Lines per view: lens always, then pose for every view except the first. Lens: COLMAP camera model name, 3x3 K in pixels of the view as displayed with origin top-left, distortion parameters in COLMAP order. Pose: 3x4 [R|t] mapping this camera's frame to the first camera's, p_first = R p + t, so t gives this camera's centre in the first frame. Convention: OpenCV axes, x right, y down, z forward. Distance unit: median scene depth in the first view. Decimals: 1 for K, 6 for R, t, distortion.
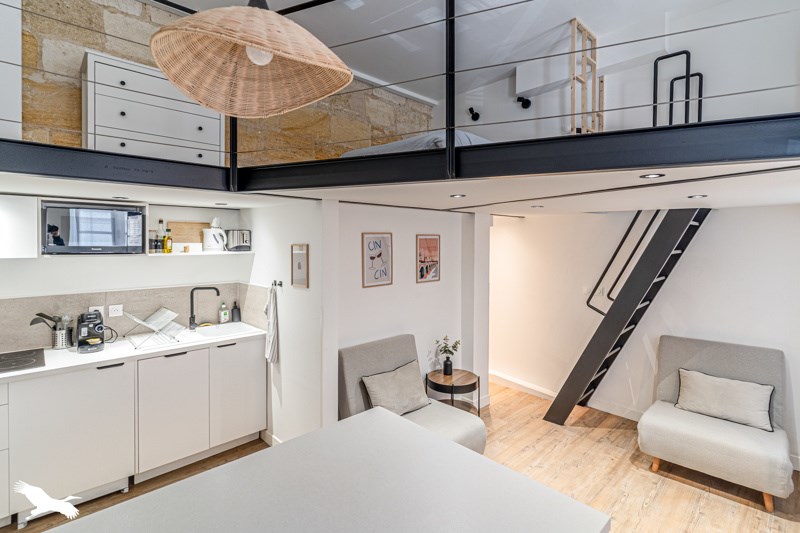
lens RADIAL K [[386.9, 0, 399.6], [0, 386.9, 246.0], [0, 0, 1]] dist [0.000330, -0.001453]
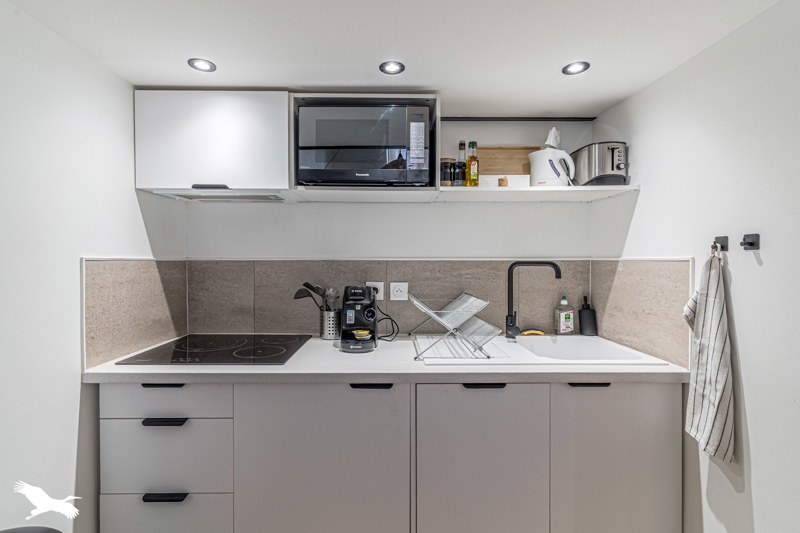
lens RADIAL K [[386.9, 0, 391.7], [0, 386.9, 264.4], [0, 0, 1]] dist [0.000330, -0.001453]
pose [[0.728238, 0.007712, -0.685280, -0.296539], [-0.006479, 0.999969, 0.004368, 0.115299], [0.685293, 0.001259, 0.728266, 0.508616]]
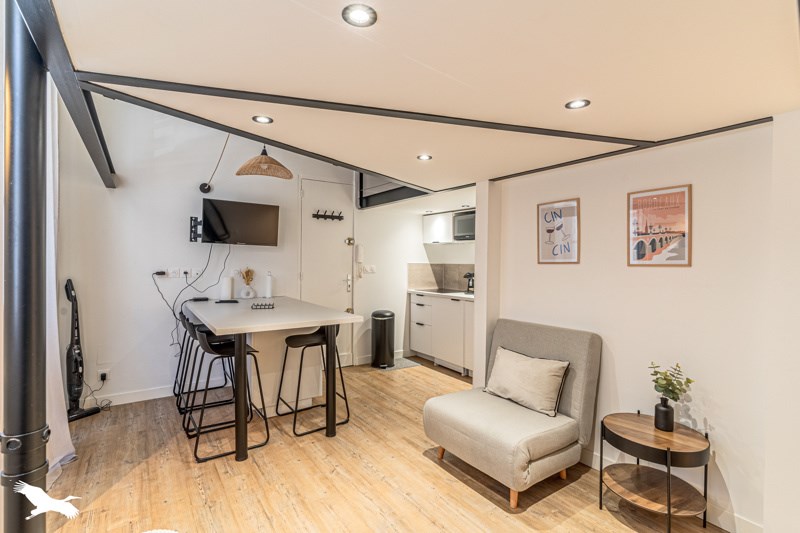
lens RADIAL K [[386.9, 0, 398.8], [0, 386.9, 263.1], [0, 0, 1]] dist [0.000330, -0.001453]
pose [[-0.170774, -0.003364, -0.985304, 0.874510], [-0.022767, 0.999741, 0.000532, 0.114032], [0.985047, 0.022523, -0.170806, 0.832136]]
